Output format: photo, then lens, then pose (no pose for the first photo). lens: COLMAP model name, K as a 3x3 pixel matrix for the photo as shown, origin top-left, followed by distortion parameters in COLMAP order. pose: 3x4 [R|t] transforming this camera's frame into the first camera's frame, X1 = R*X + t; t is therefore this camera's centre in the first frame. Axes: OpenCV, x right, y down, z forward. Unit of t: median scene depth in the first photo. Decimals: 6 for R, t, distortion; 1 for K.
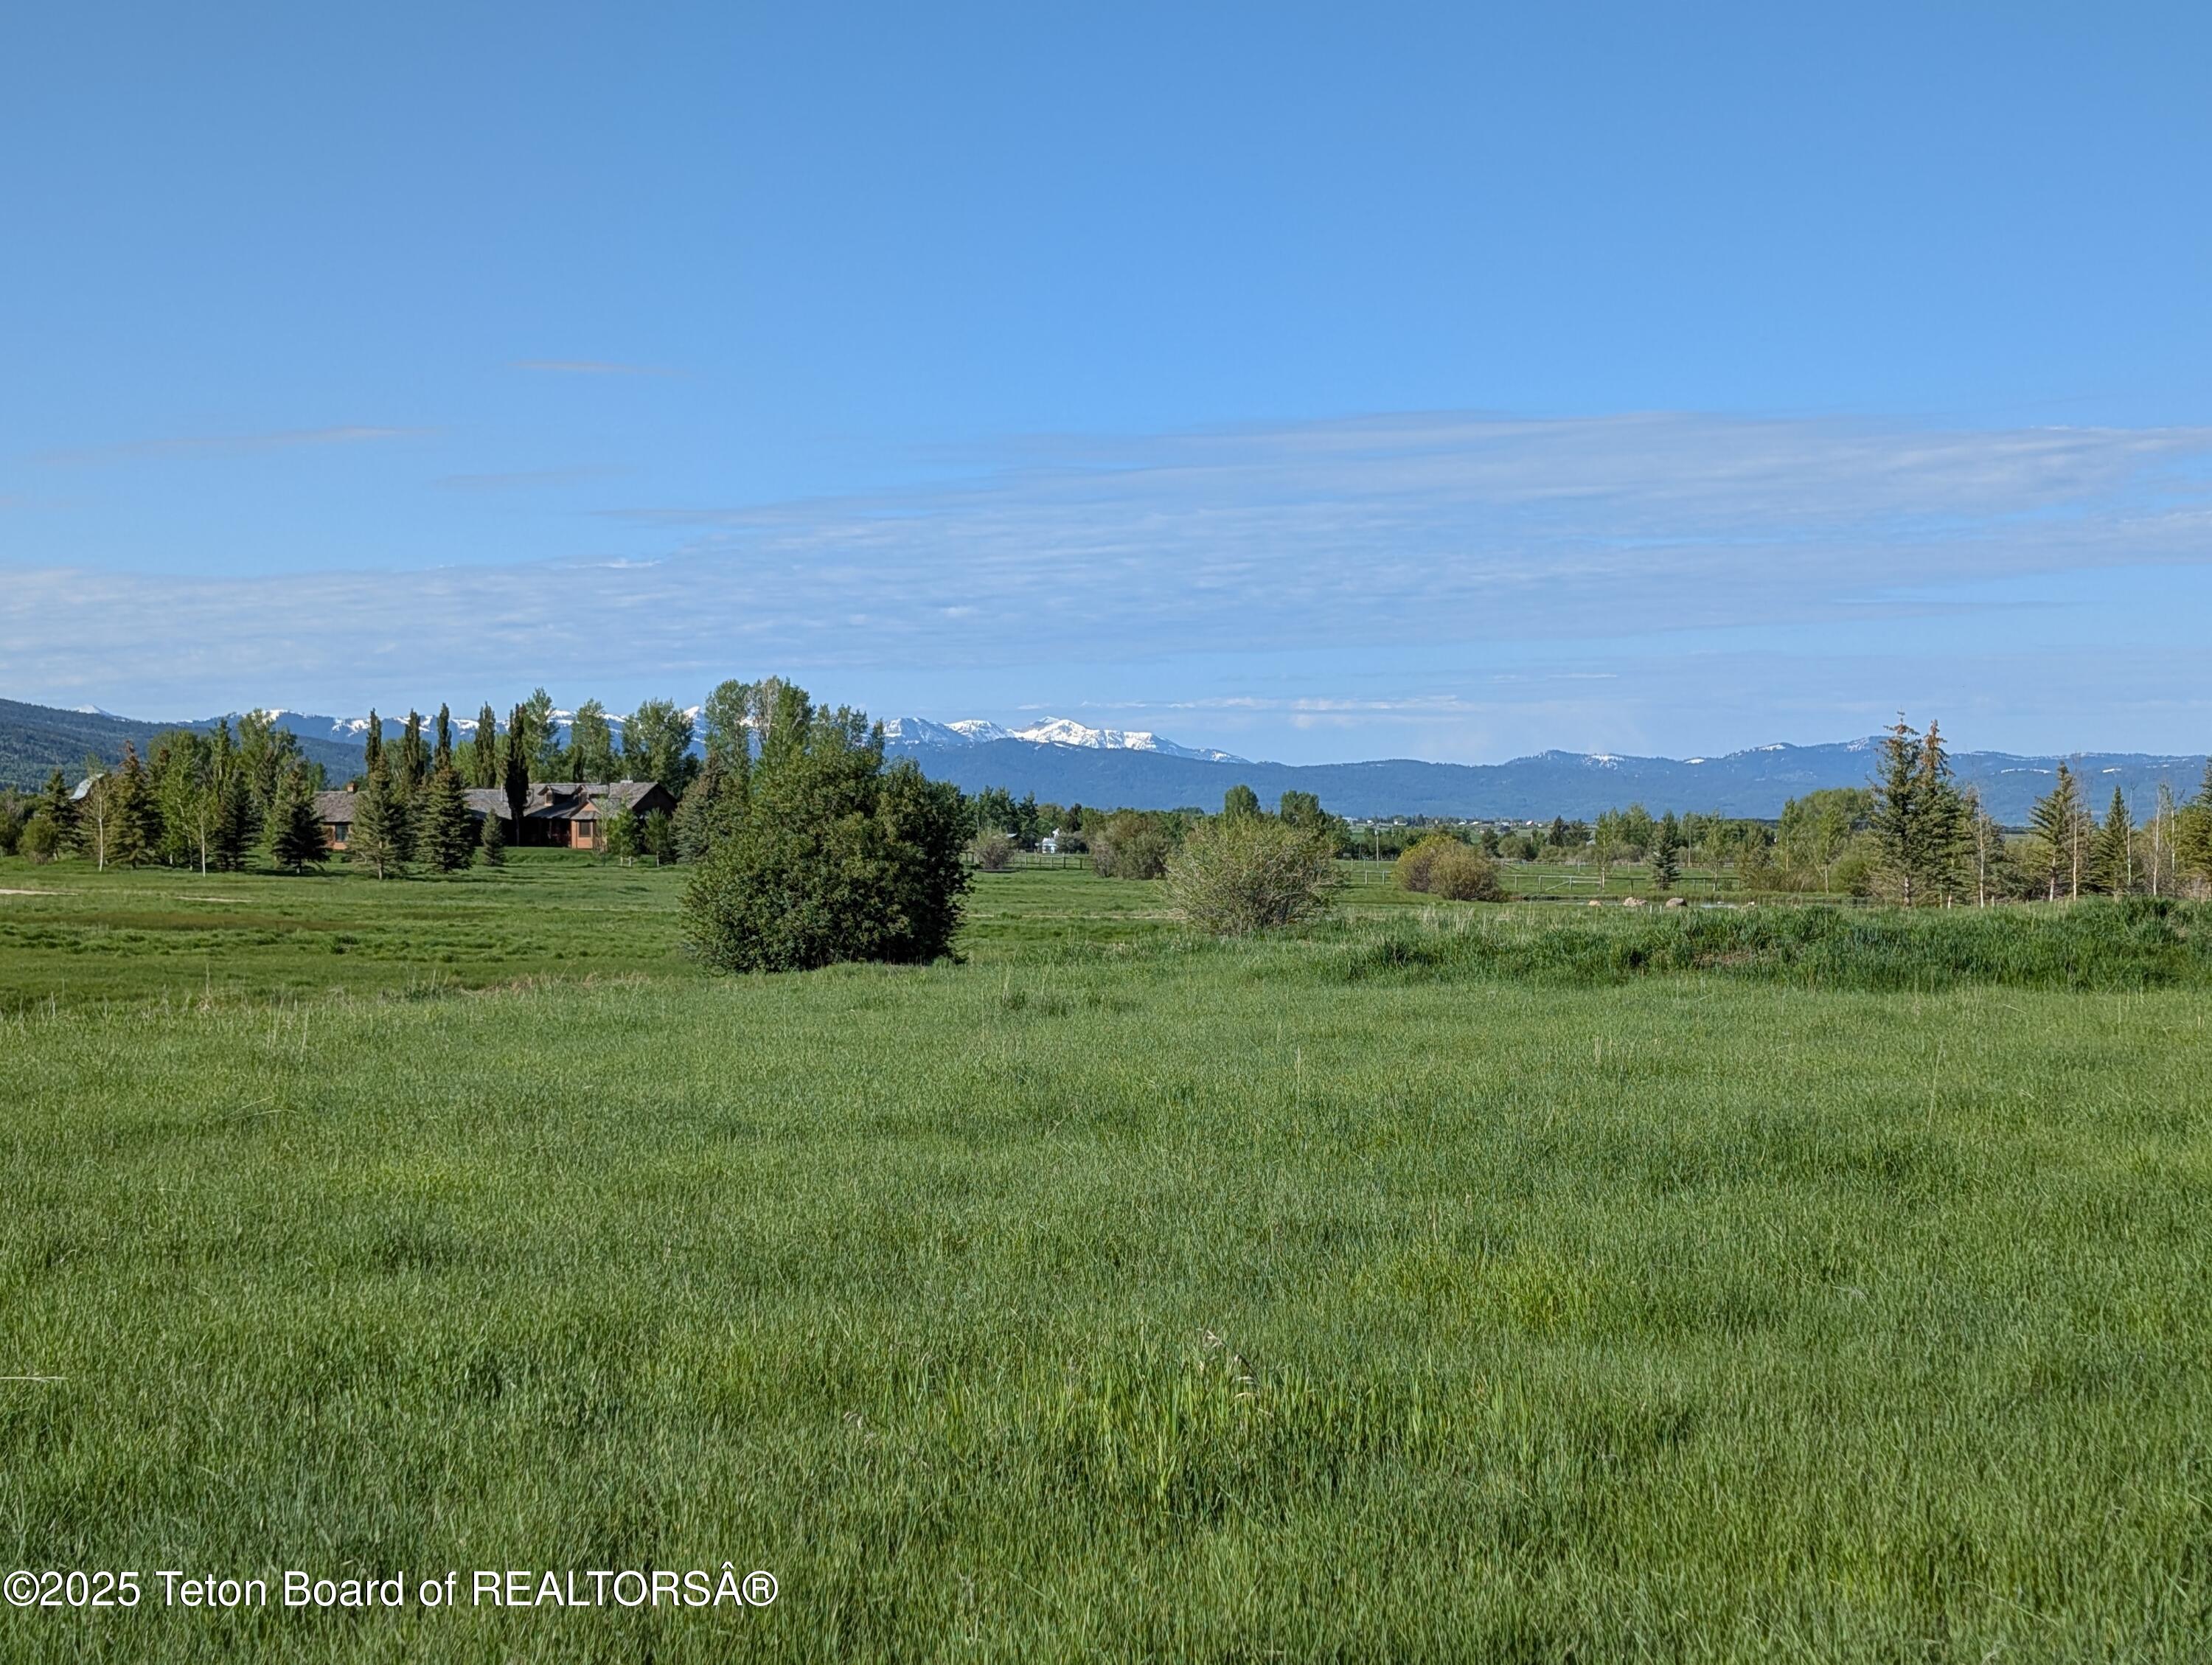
lens RADIAL K [[3598.1, 0, 1107.5], [0, 3598.1, 841.9], [0, 0, 1]] dist [0.452516, -2.007428]
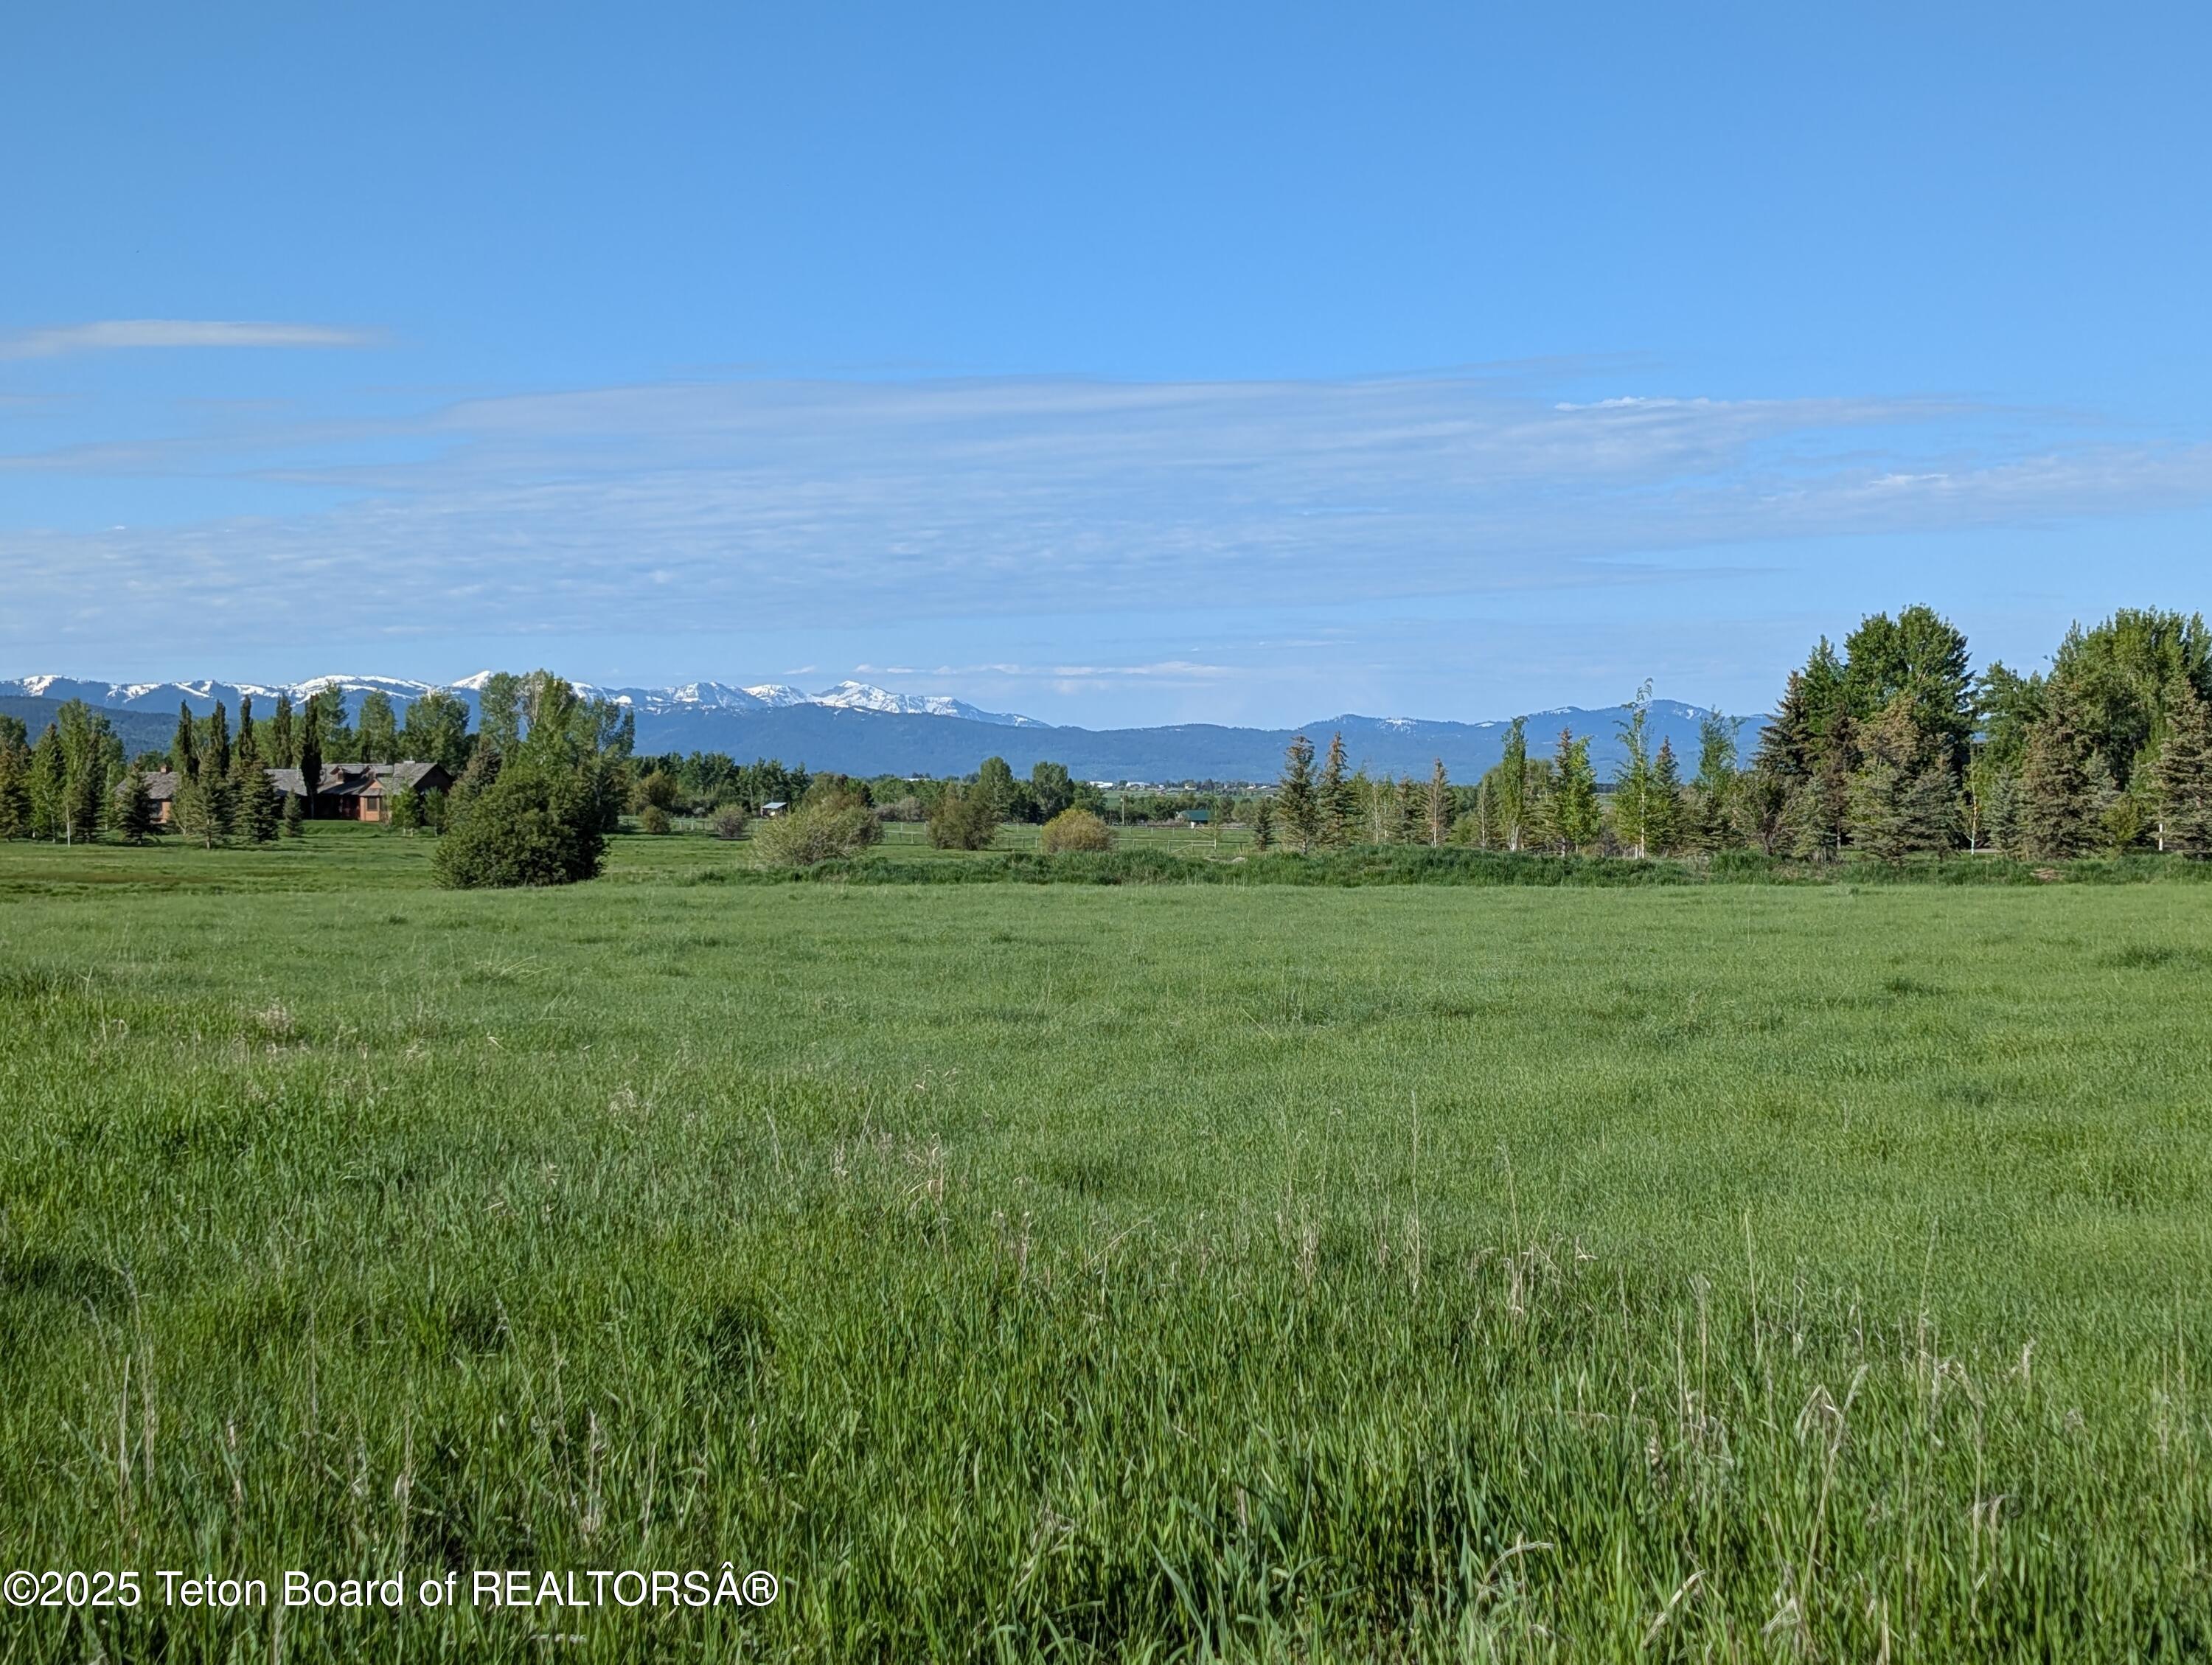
lens RADIAL K [[3598.1, 0, 1107.5], [0, 3598.1, 841.9], [0, 0, 1]] dist [0.452516, -2.007428]
pose [[0.998431, -0.005939, 0.055688, 0.024511], [0.005396, 0.999936, 0.009903, -0.001842], [-0.055743, -0.009587, 0.998399, -0.171763]]
